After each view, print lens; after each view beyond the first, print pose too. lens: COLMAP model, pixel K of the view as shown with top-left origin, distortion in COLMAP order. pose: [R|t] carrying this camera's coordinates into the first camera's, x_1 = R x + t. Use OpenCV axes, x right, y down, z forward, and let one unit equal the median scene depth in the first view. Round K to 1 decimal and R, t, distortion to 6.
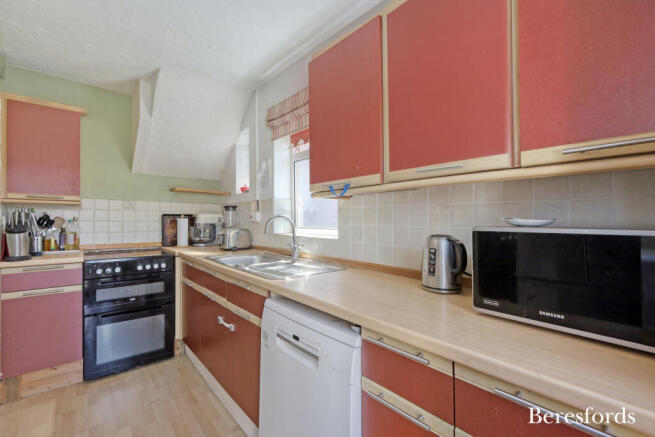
lens RADIAL K [[292.8, 0, 327.5], [0, 292.8, 218.5], [0, 0, 1]] dist [-0.000522, 0.000008]
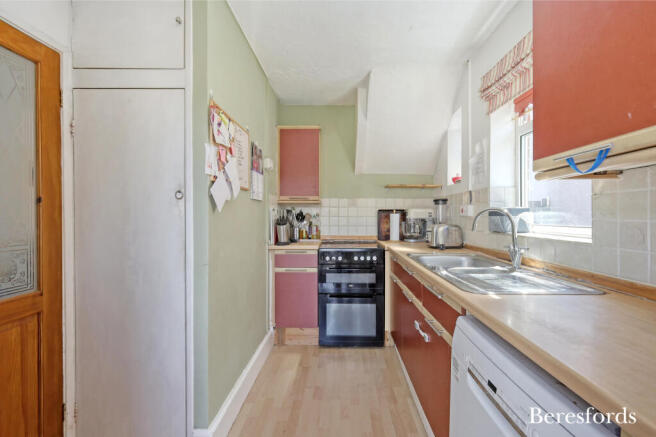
lens RADIAL K [[293.2, 0, 328.0], [0, 293.2, 218.5], [0, 0, 1]] dist [-0.000522, 0.000008]
pose [[0.735013, 0.002353, -0.678049, 0.033213], [0.008080, 0.999893, 0.012228, 0.003418], [0.678005, -0.014467, 0.734915, 0.114311]]
